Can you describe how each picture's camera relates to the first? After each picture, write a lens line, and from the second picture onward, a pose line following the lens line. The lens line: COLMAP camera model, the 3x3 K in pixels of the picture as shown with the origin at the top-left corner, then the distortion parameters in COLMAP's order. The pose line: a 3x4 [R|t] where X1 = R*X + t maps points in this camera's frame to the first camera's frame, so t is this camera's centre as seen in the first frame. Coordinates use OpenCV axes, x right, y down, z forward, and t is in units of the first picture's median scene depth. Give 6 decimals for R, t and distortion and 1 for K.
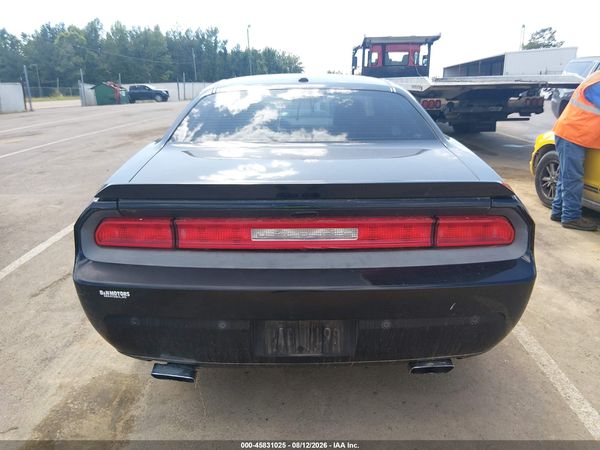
lens RADIAL K [[455.3, 0, 300.0], [0, 455.3, 225.0], [0, 0, 1]] dist [0.088158, -0.154270]
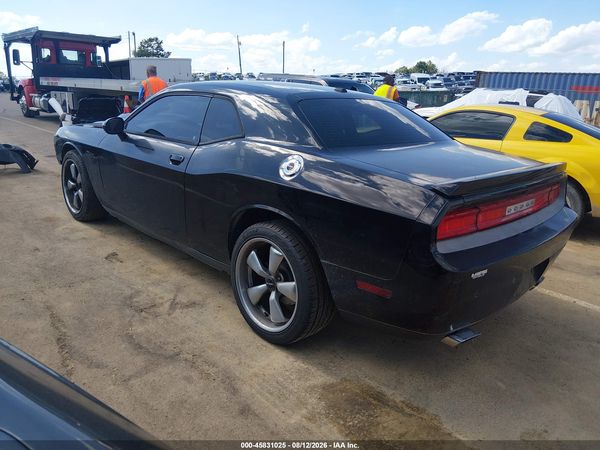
lens RADIAL K [[458.1, 0, 302.2], [0, 458.1, 222.0], [0, 0, 1]] dist [0.082097, -0.149256]
pose [[0.709220, -0.149829, 0.688882, -0.149223], [0.160689, 0.985789, 0.048973, -0.009852], [-0.686430, 0.075963, 0.723217, 0.045245]]
